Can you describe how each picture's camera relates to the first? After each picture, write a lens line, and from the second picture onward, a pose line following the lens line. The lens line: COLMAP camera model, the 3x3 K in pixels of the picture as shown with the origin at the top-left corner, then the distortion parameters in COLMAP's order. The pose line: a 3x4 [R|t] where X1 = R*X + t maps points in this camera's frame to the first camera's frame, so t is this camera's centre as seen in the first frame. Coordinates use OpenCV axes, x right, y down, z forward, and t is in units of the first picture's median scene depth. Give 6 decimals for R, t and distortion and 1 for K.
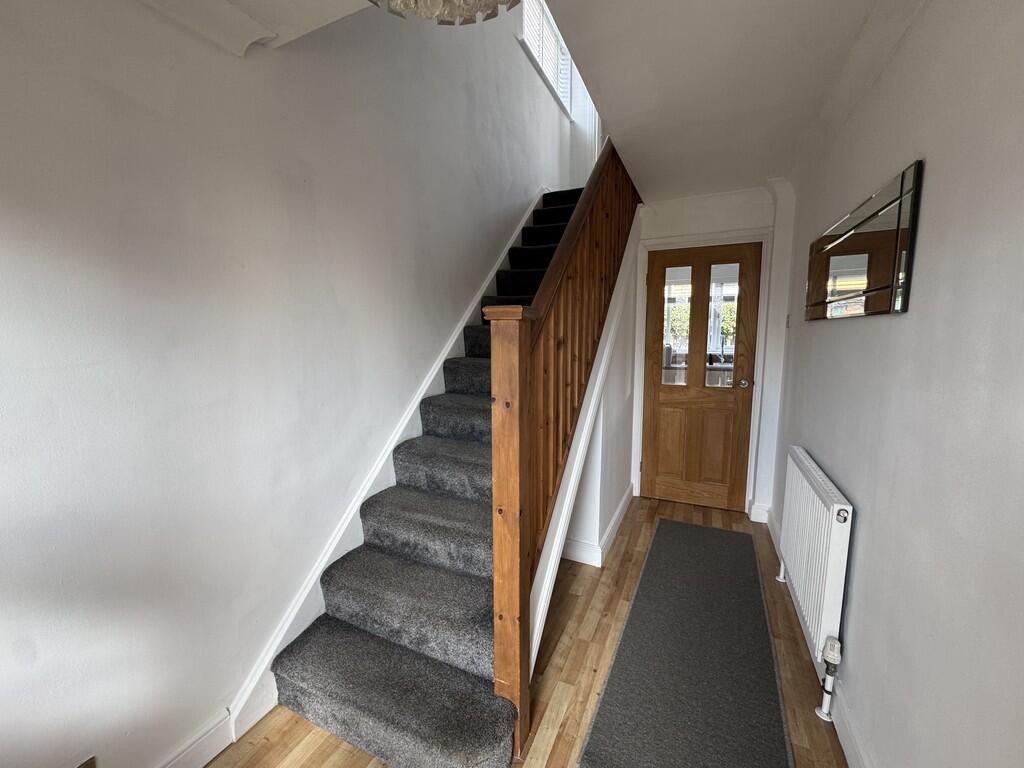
lens RADIAL K [[407.4, 0, 512.3], [0, 407.4, 383.4], [0, 0, 1]] dist [-0.002901, 0.000521]
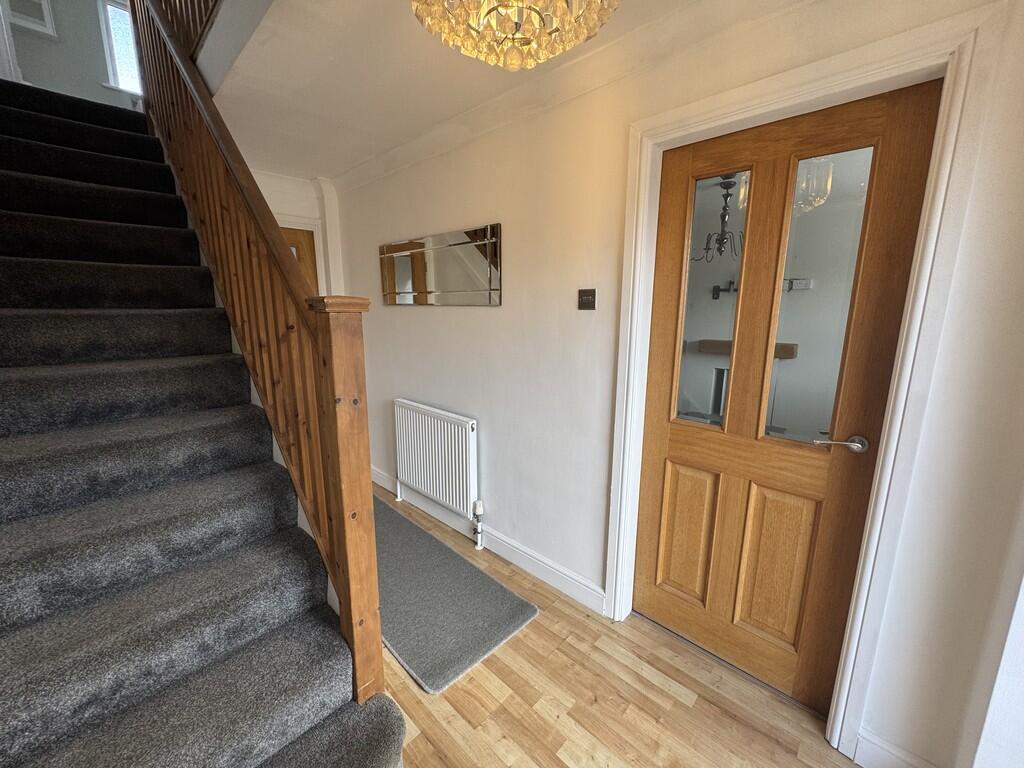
lens RADIAL K [[407.4, 0, 513.4], [0, 407.4, 383.6], [0, 0, 1]] dist [-0.002901, 0.000521]
pose [[0.323947, -0.177230, 0.929326, -0.597684], [0.118015, 0.982194, 0.146174, -0.065860], [-0.938685, 0.062322, 0.339095, 0.256345]]
